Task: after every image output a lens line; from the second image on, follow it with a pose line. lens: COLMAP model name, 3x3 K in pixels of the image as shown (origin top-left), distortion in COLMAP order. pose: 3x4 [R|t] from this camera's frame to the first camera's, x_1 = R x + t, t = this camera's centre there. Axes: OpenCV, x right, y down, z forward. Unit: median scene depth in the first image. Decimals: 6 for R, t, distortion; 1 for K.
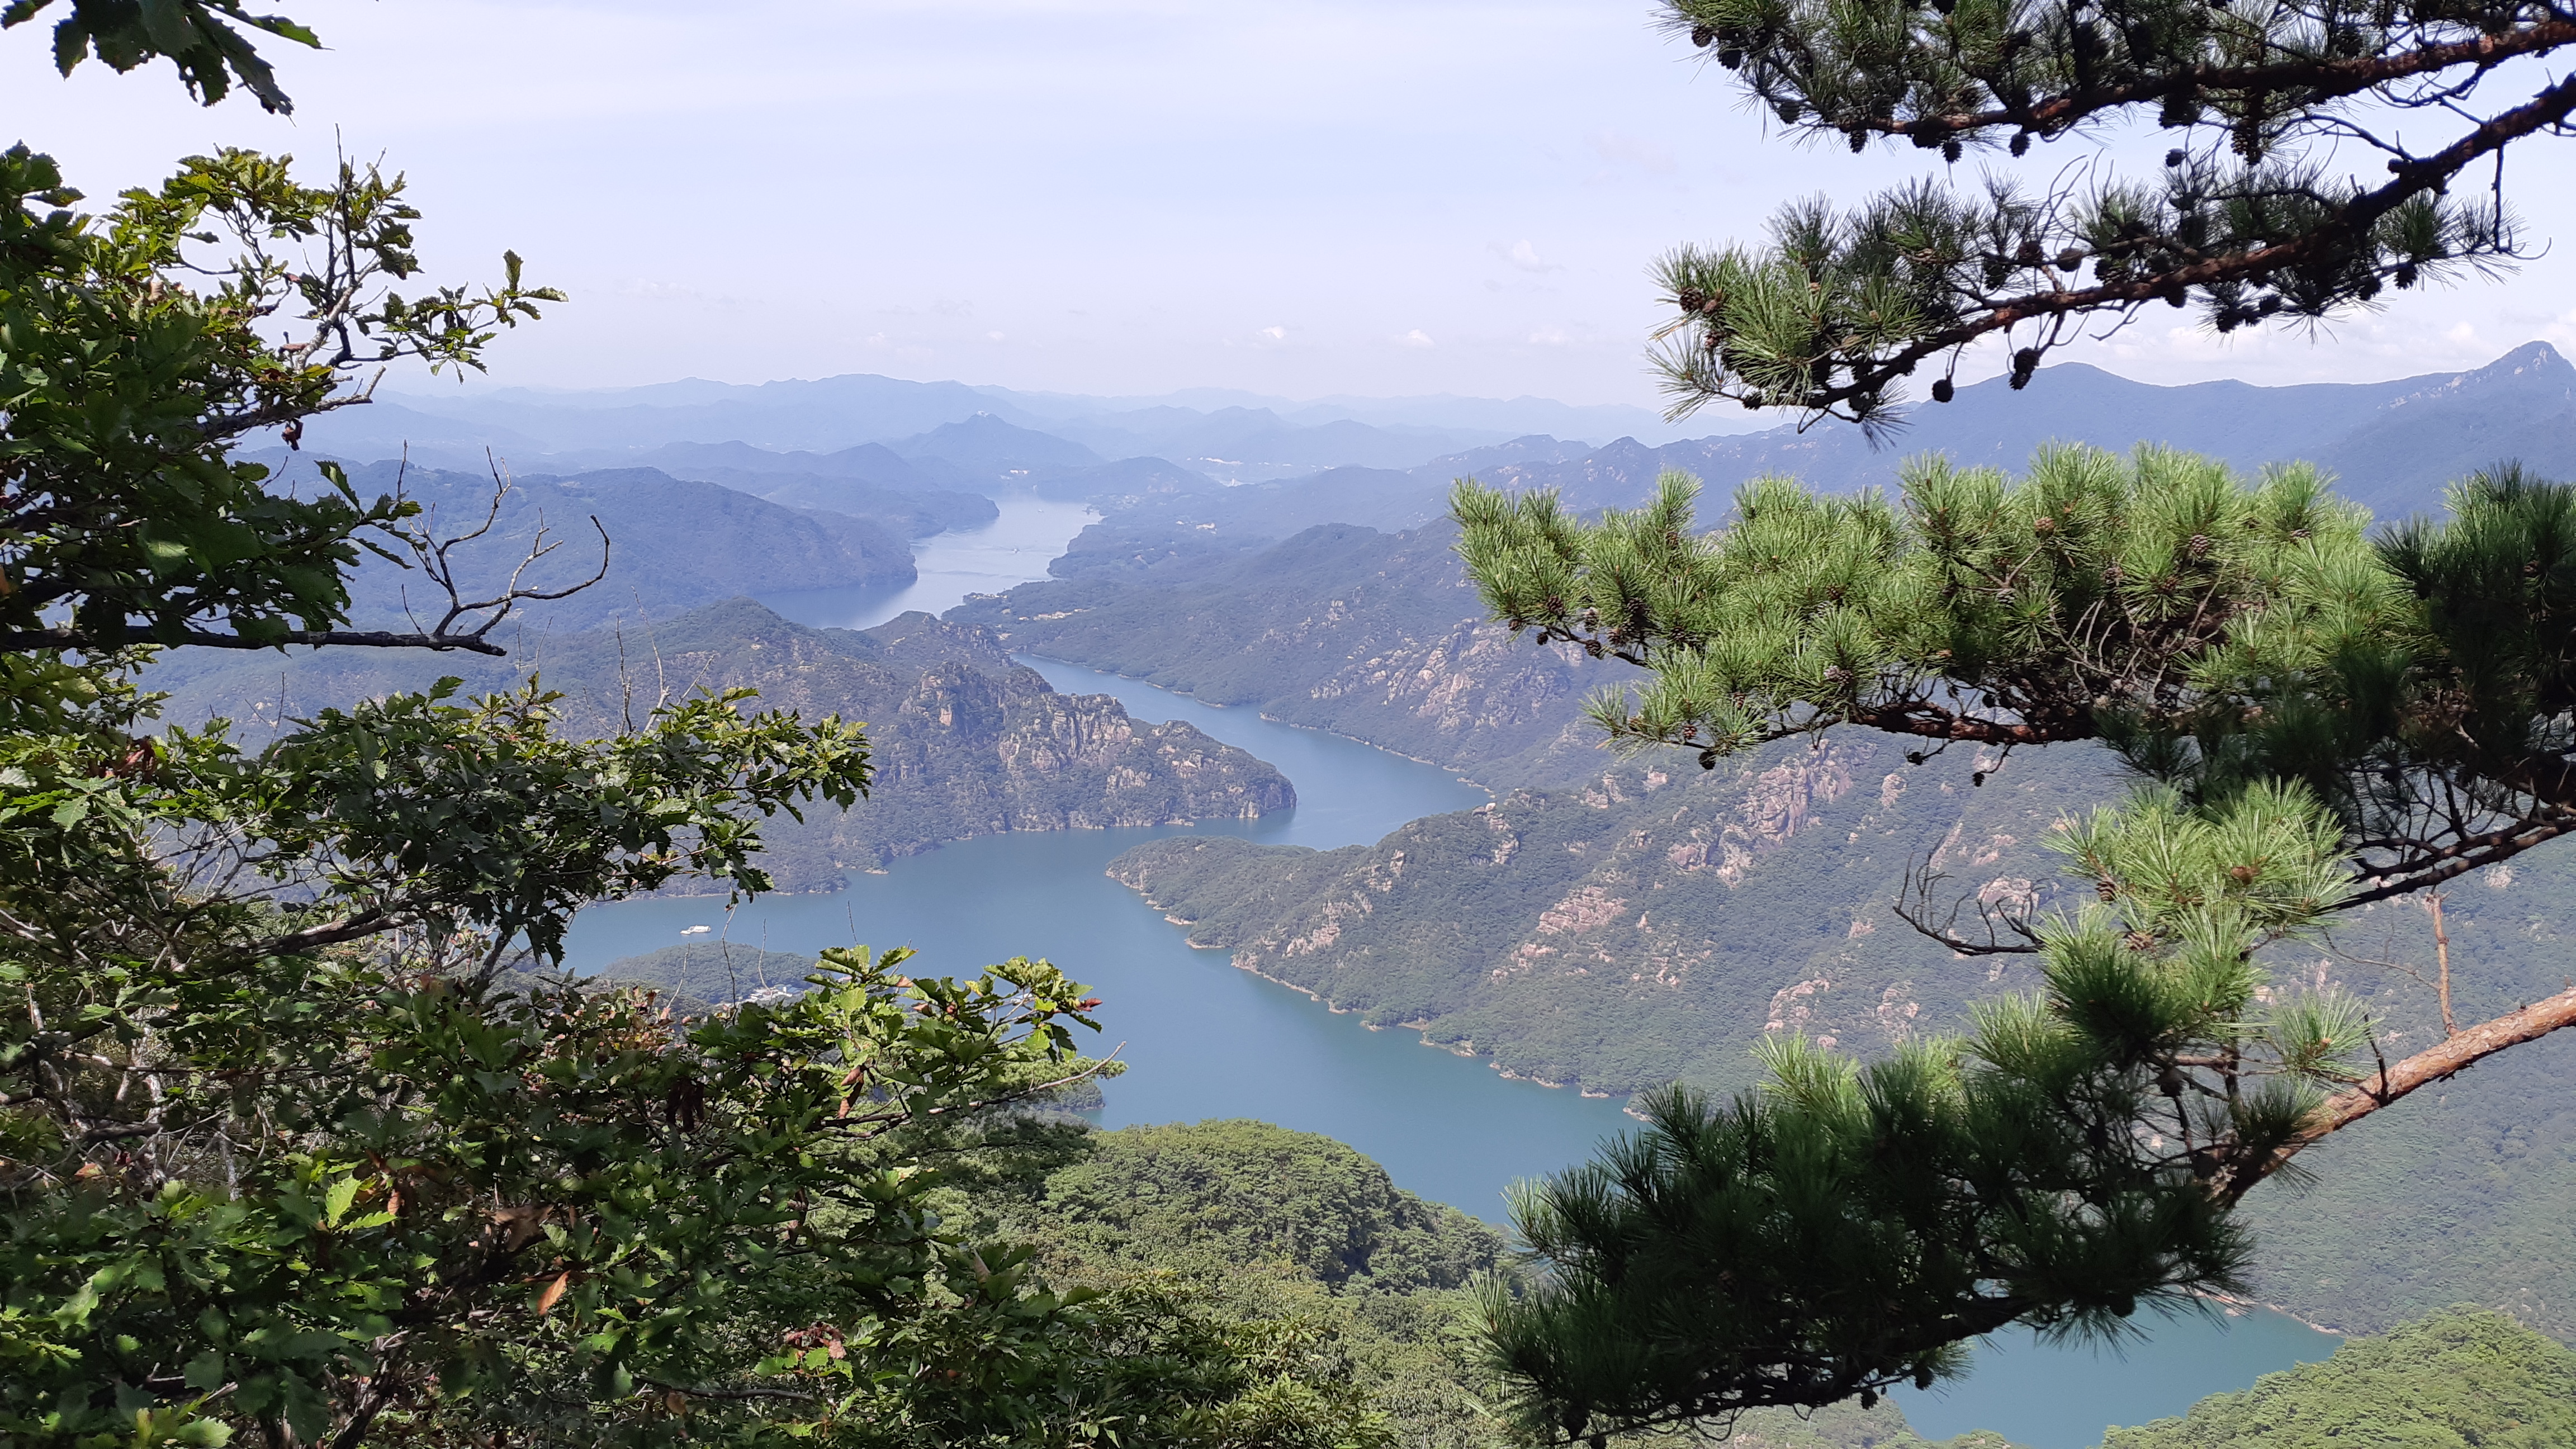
lens RADIAL K [[2002.4, 0, 1290.5], [0, 2002.4, 724.0], [0, 0, 1]] dist [0.078862, -0.129768]
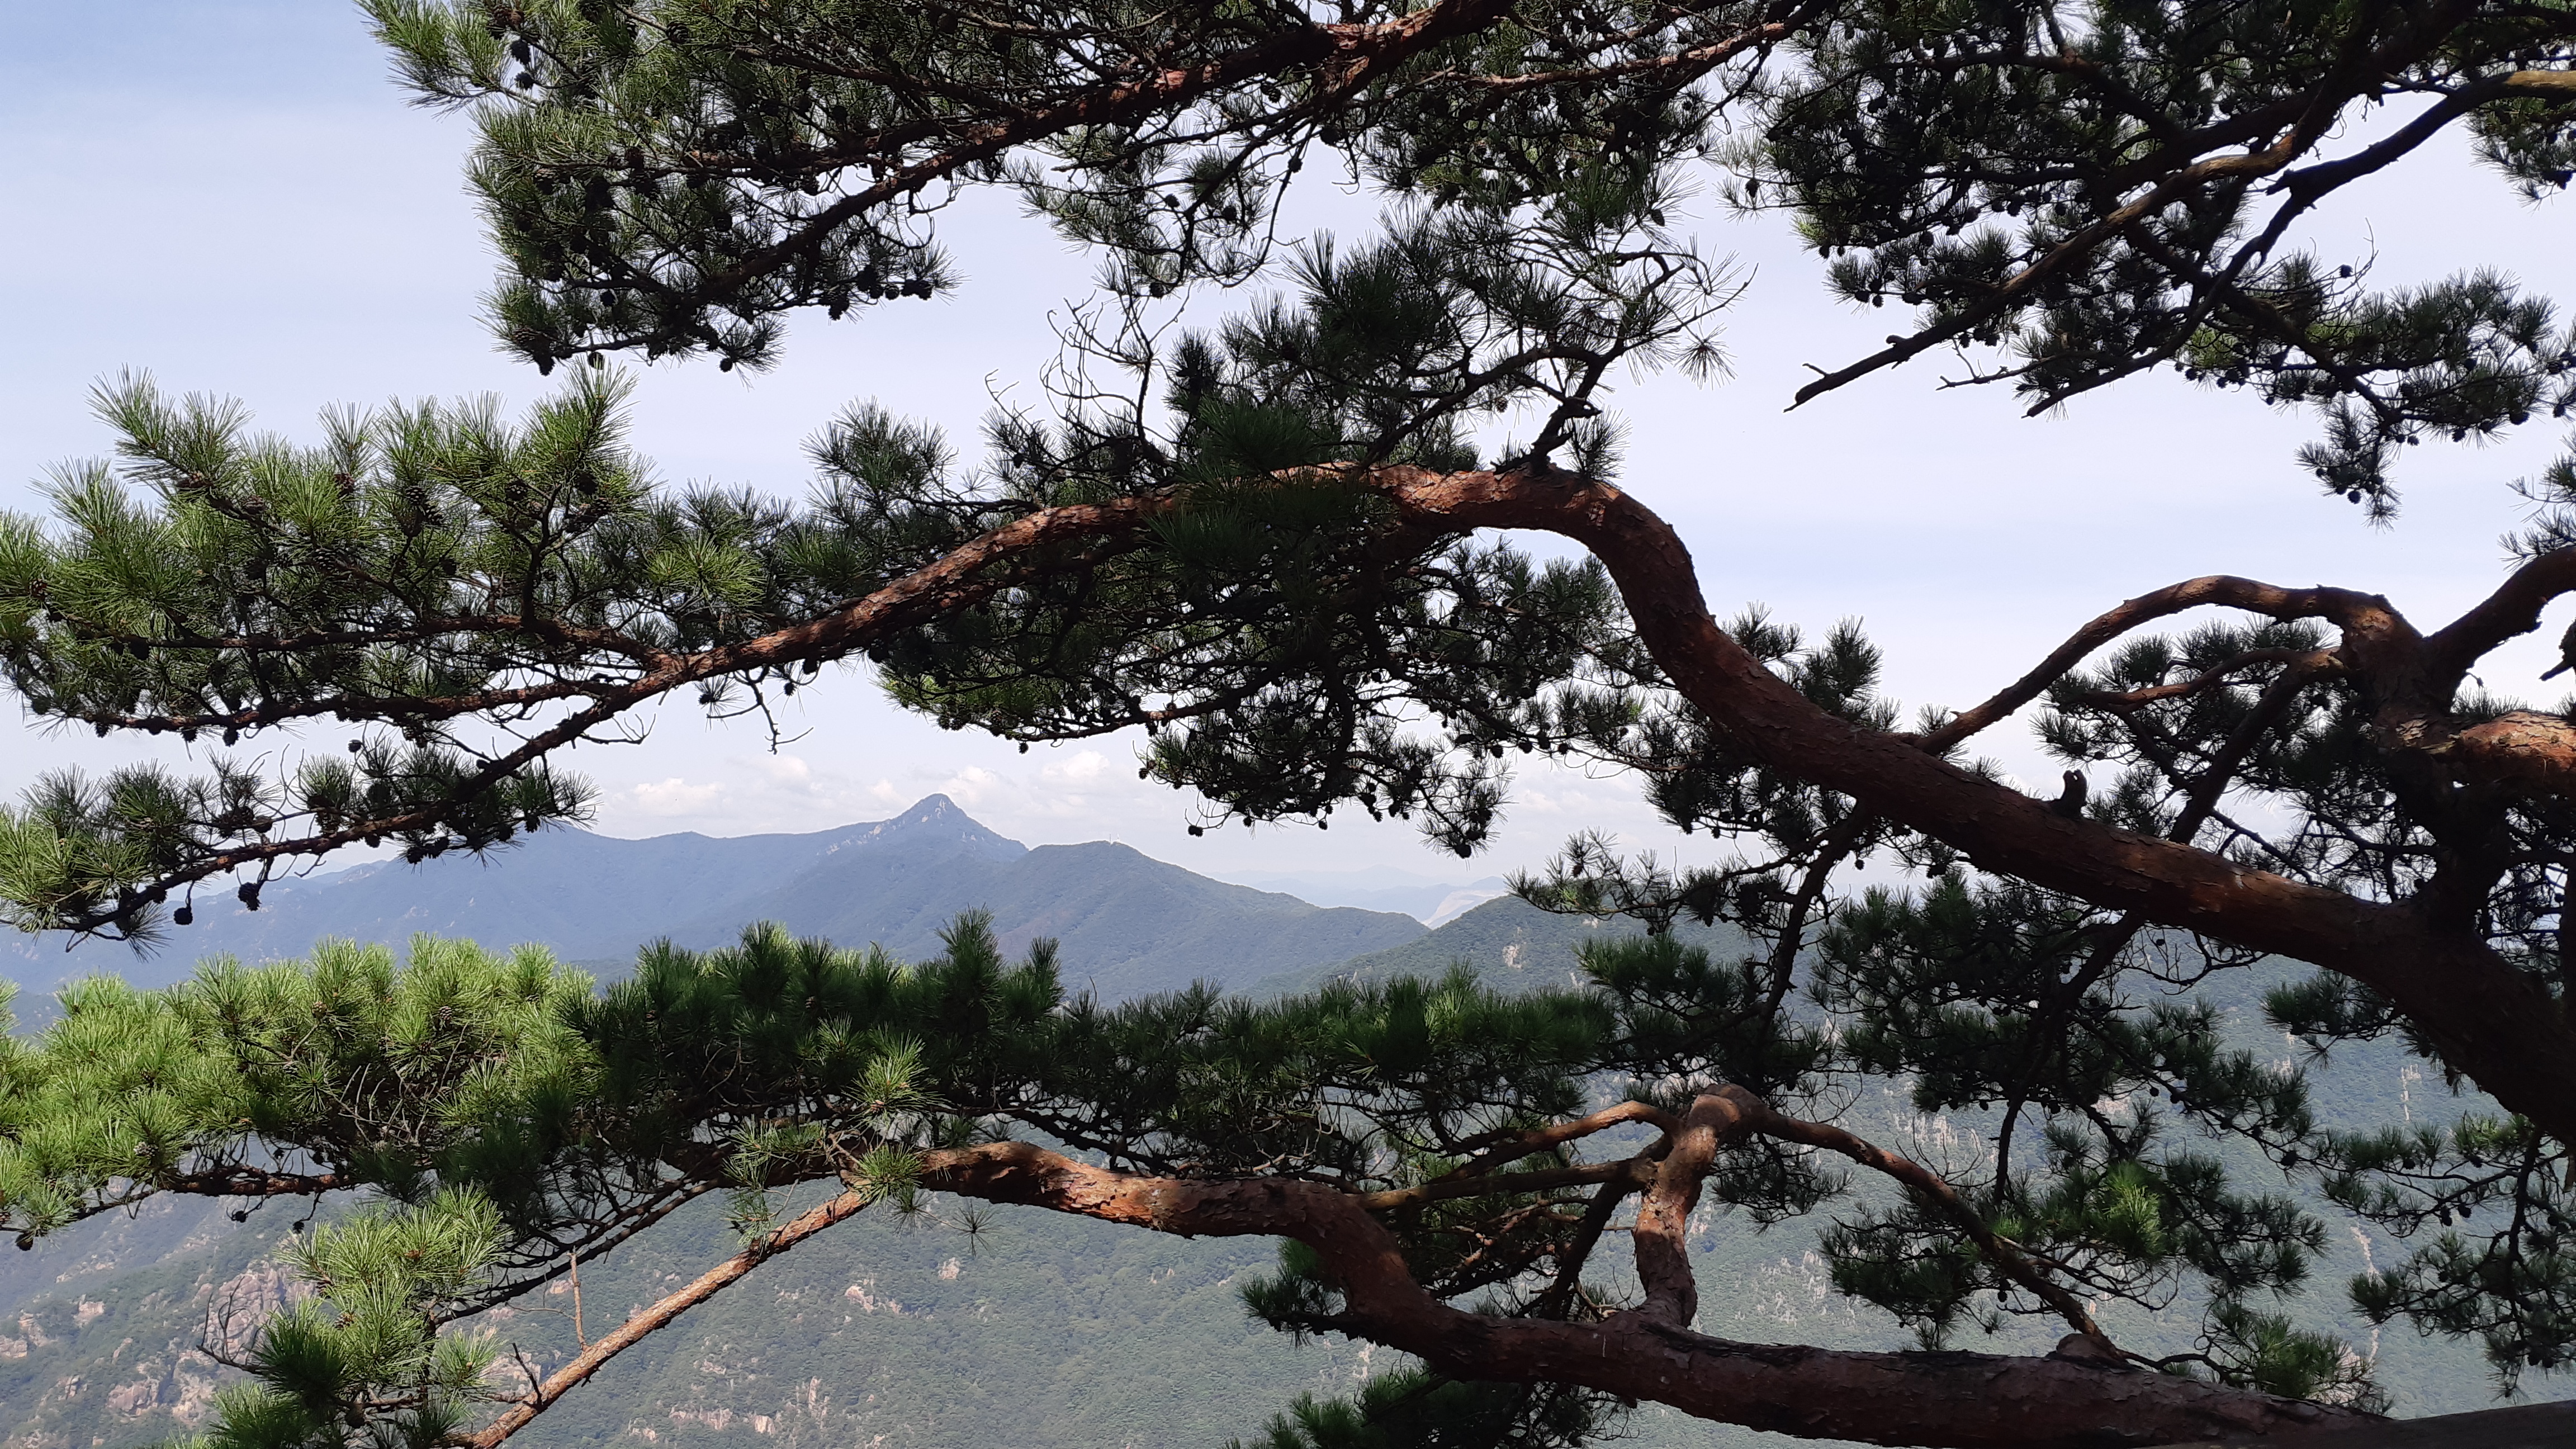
lens RADIAL K [[2002.4, 0, 1298.3], [0, 2002.4, 708.5], [0, 0, 1]] dist [0.078862, -0.129768]
pose [[0.752603, 0.021304, 0.658130, 0.001700], [0.130387, 0.974865, -0.180661, 0.029654], [-0.645436, 0.221777, 0.730908, -0.386752]]
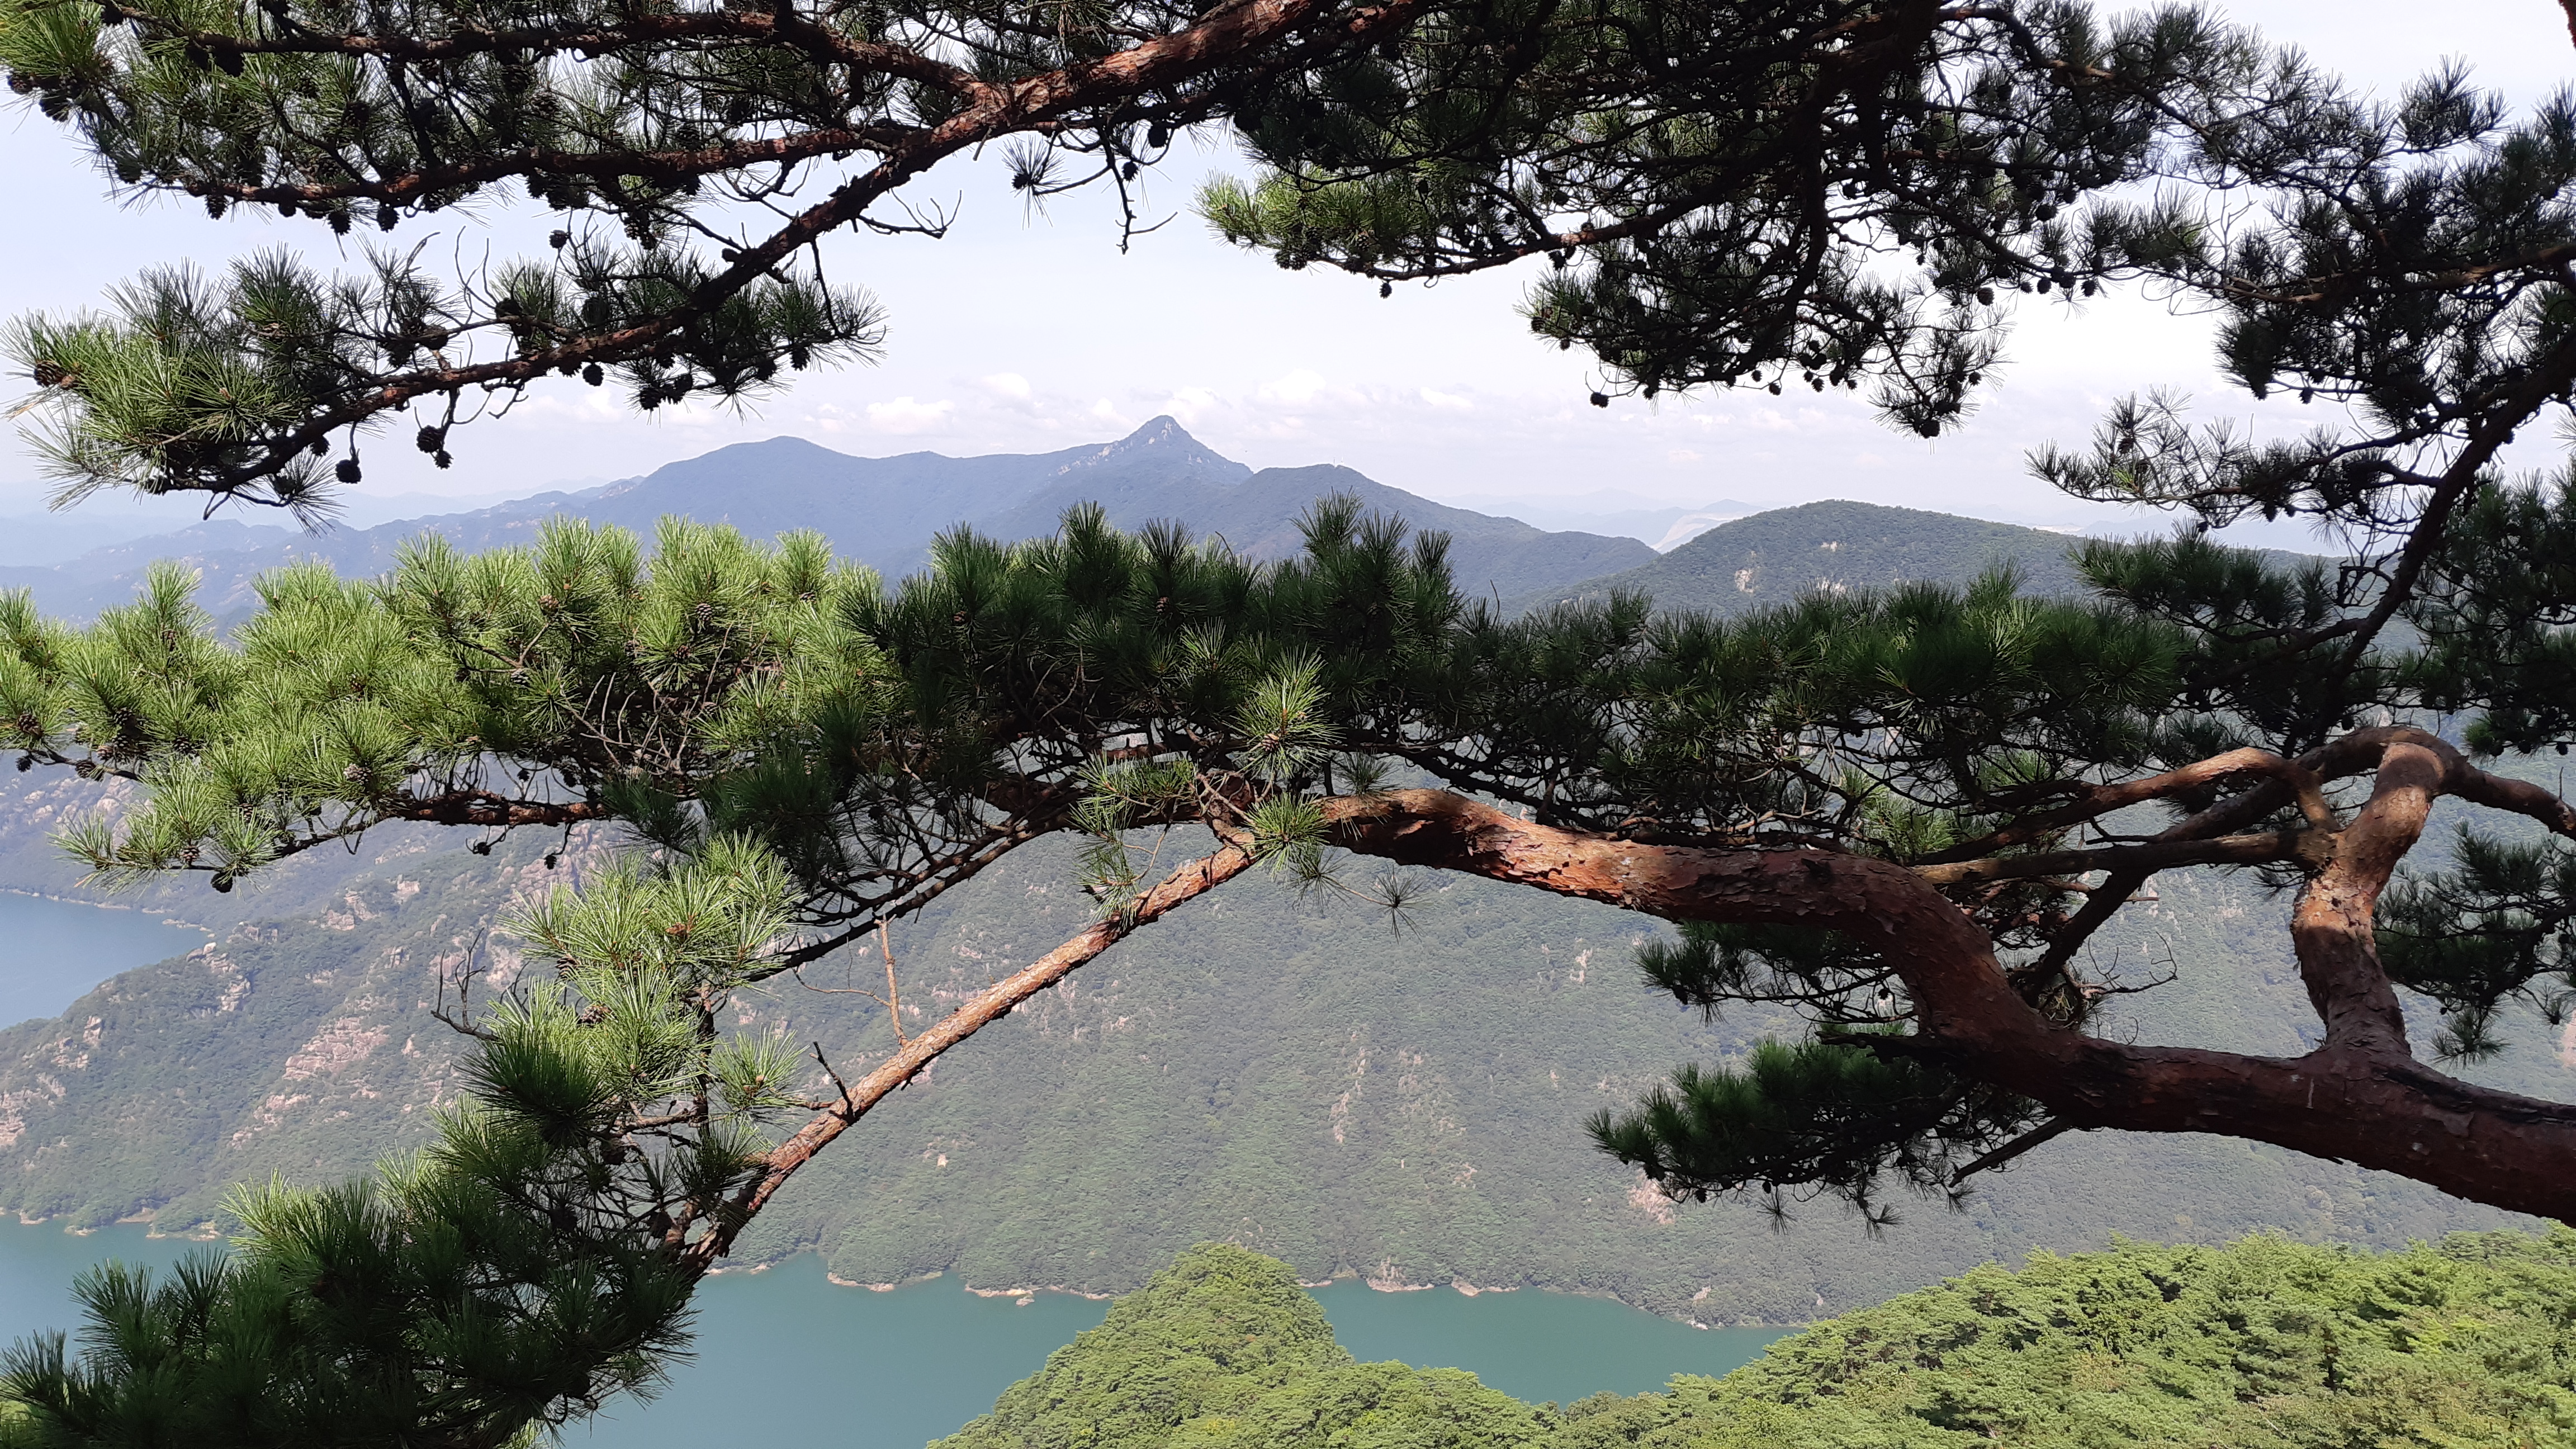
lens RADIAL K [[2002.4, 0, 1304.7], [0, 2002.4, 698.2], [0, 0, 1]] dist [0.078862, -0.129768]
pose [[0.819123, -0.087546, 0.566899, 0.123461], [0.115266, 0.993247, -0.013163, 0.005043], [-0.561918, 0.076126, 0.823682, -0.025045]]
